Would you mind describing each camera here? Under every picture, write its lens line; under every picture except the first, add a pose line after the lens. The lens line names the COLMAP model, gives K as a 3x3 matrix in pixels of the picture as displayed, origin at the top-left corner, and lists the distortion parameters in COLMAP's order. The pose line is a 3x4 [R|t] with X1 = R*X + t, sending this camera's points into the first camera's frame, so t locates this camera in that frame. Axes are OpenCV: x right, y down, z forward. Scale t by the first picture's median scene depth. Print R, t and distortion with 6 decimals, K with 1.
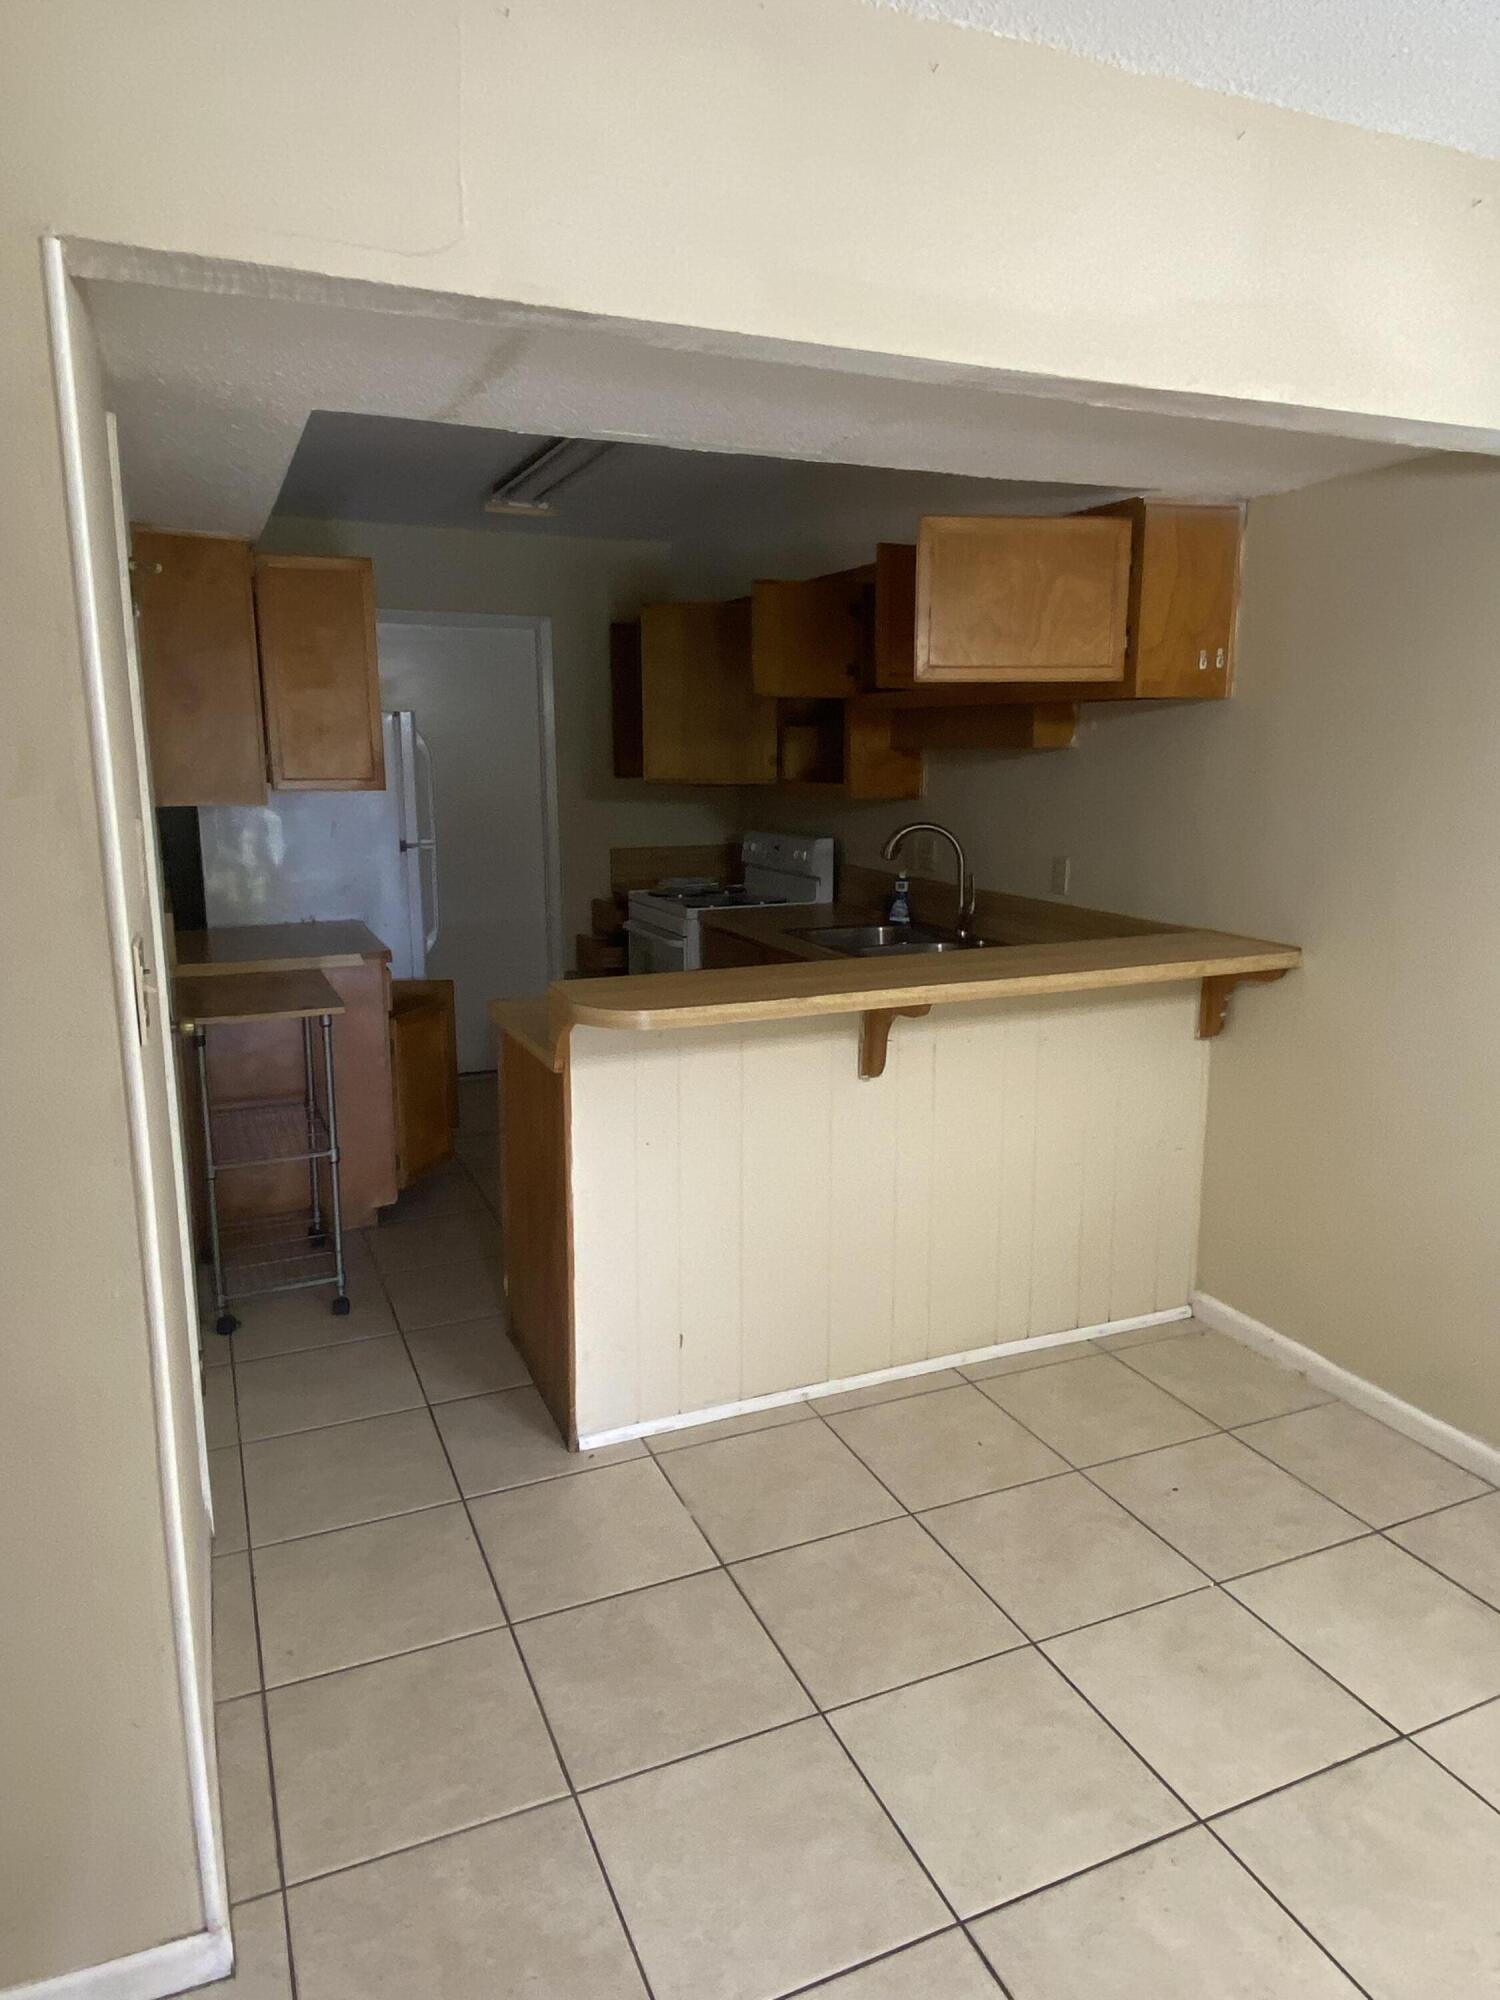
lens RADIAL K [[1269.6, 0, 732.6], [0, 1269.6, 996.6], [0, 0, 1]] dist [0.038414, -0.004163]
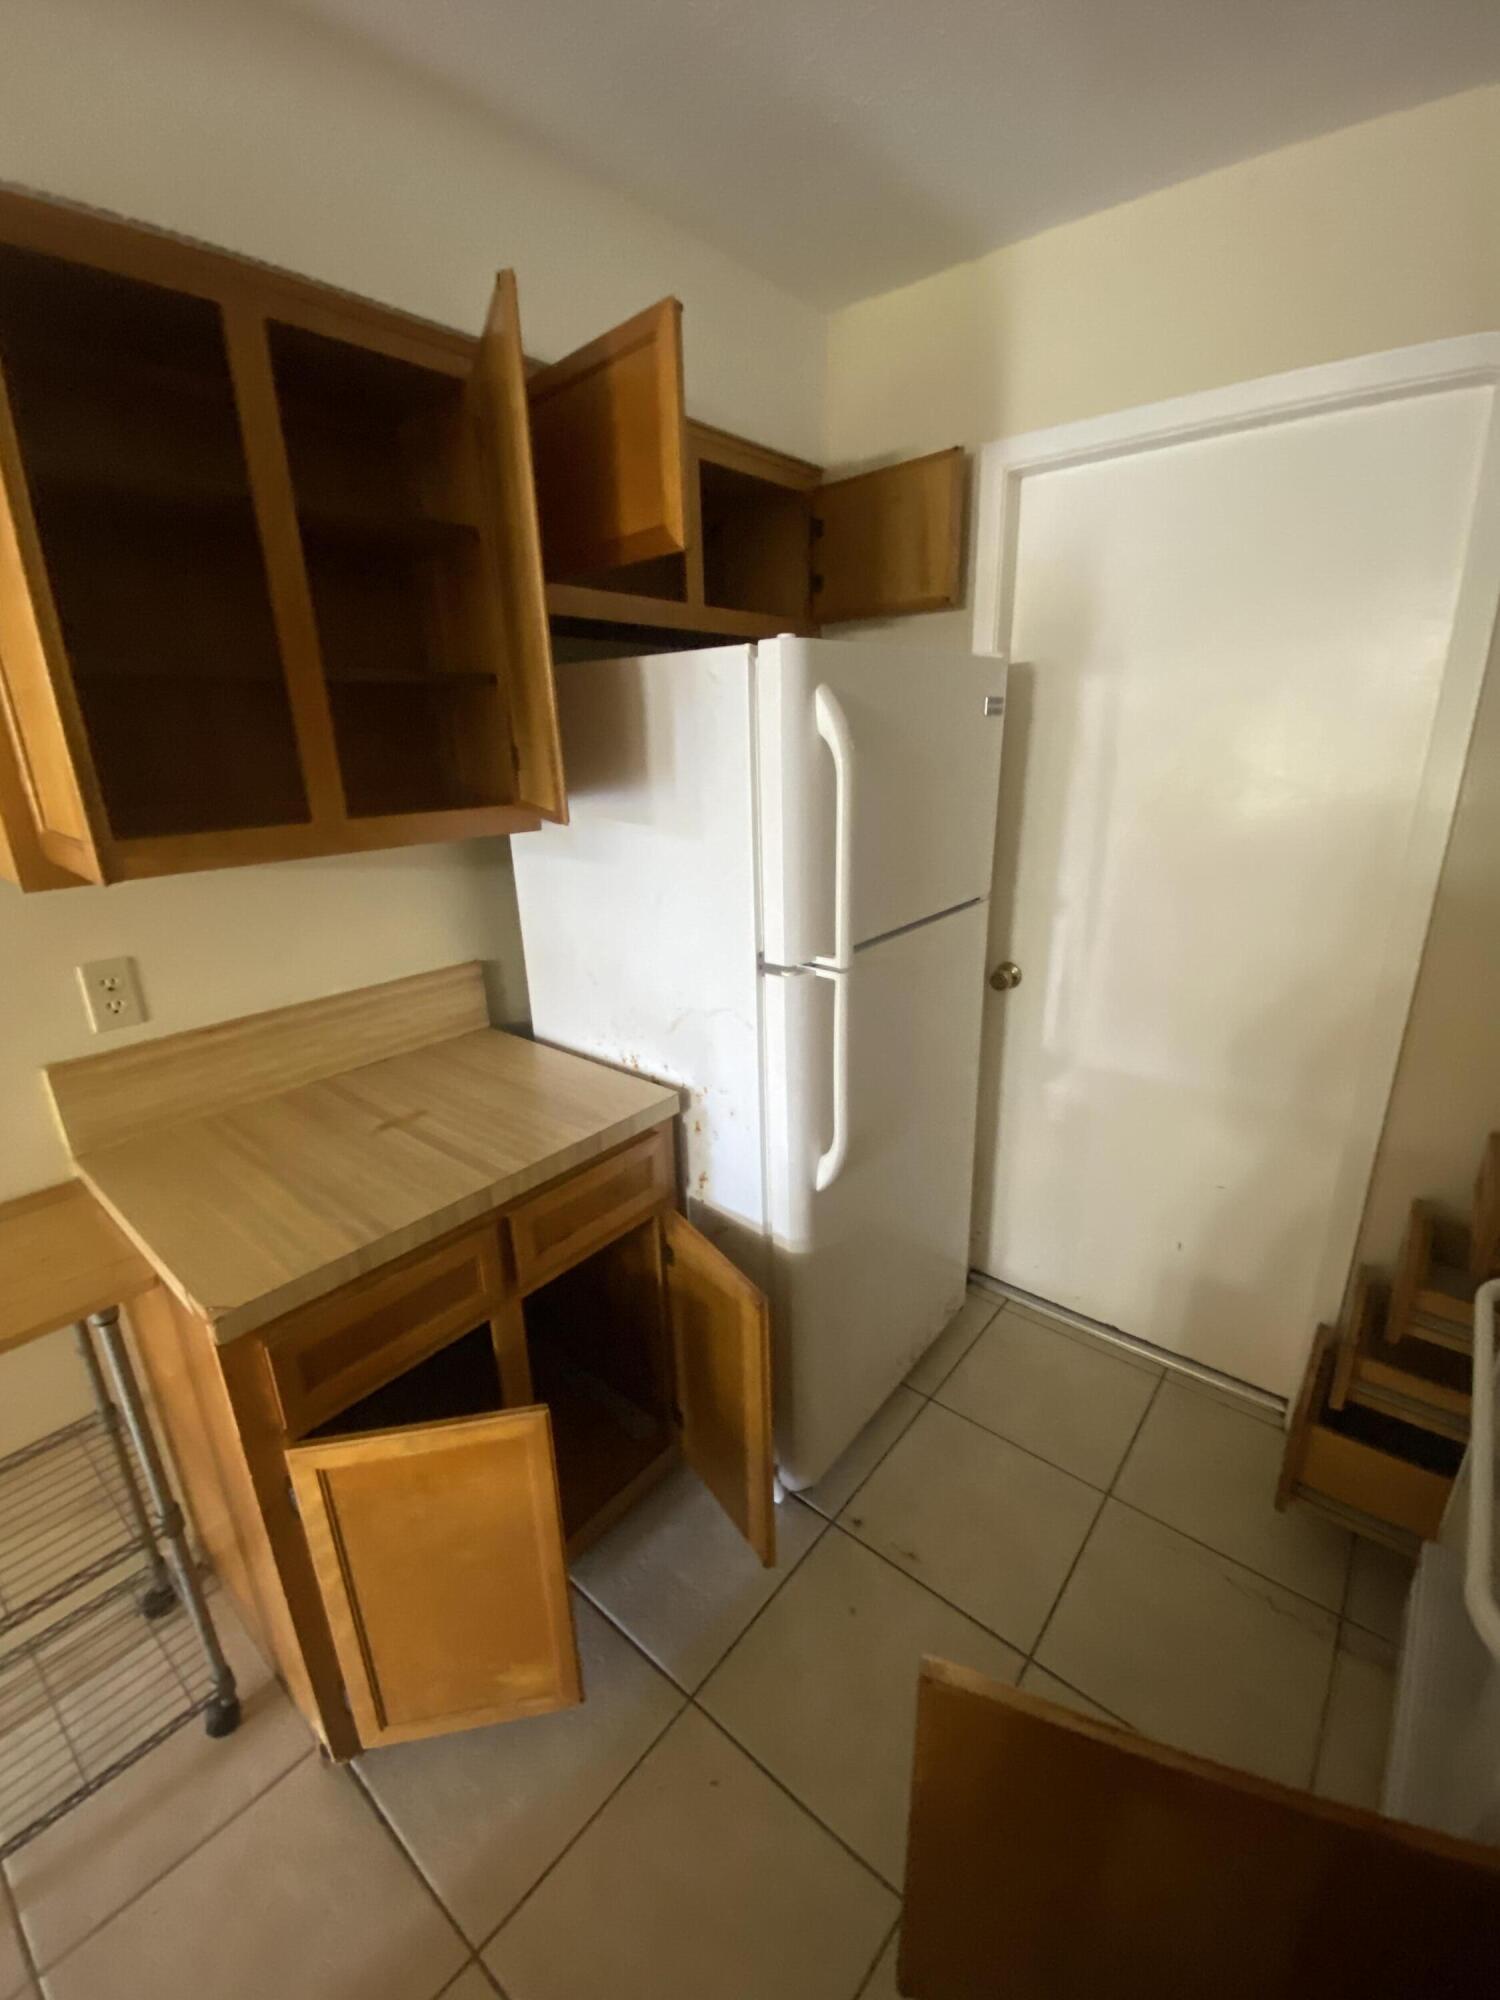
lens RADIAL K [[811.4, 0, 750.0], [0, 811.4, 997.2], [0, 0, 1]] dist [0.006844, -0.008179]
pose [[0.440723, 0.267934, -0.856723, -0.018945], [-0.159150, 0.962617, 0.219180, -0.183630], [0.883422, 0.039750, 0.466889, 0.943792]]
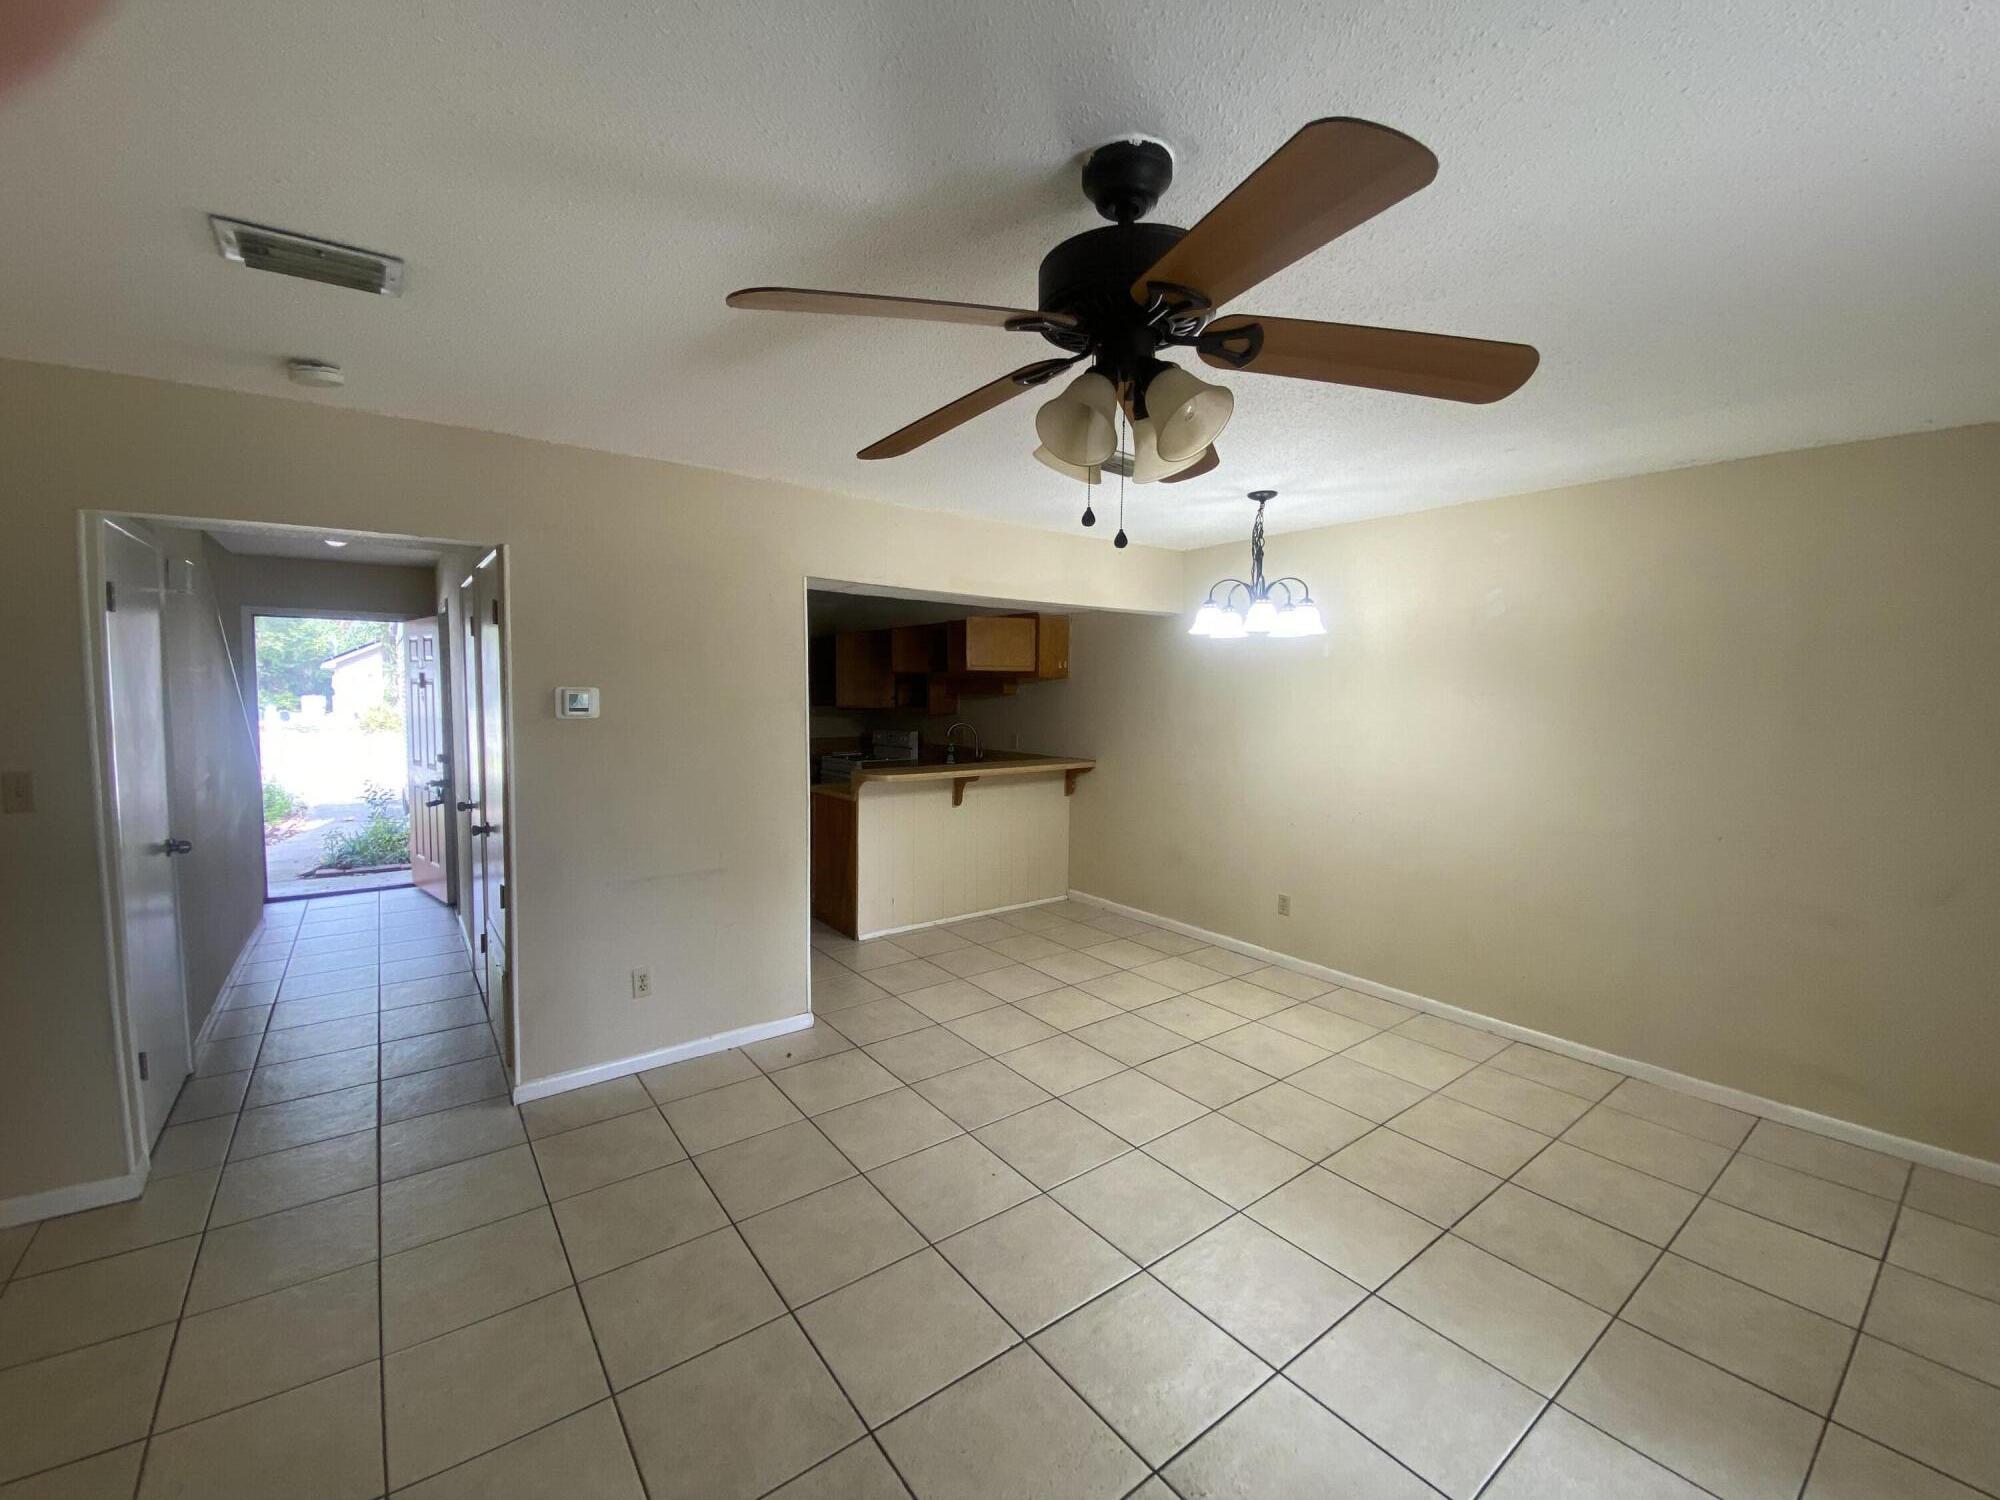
lens RADIAL K [[811.4, 0, 984.7], [0, 811.4, 729.5], [0, 0, 1]] dist [0.006844, -0.008179]
pose [[0.972371, 0.002762, 0.233426, -0.173422], [0.032770, 0.988414, -0.148203, 0.113038], [-0.231130, 0.151758, 0.961014, -0.534685]]
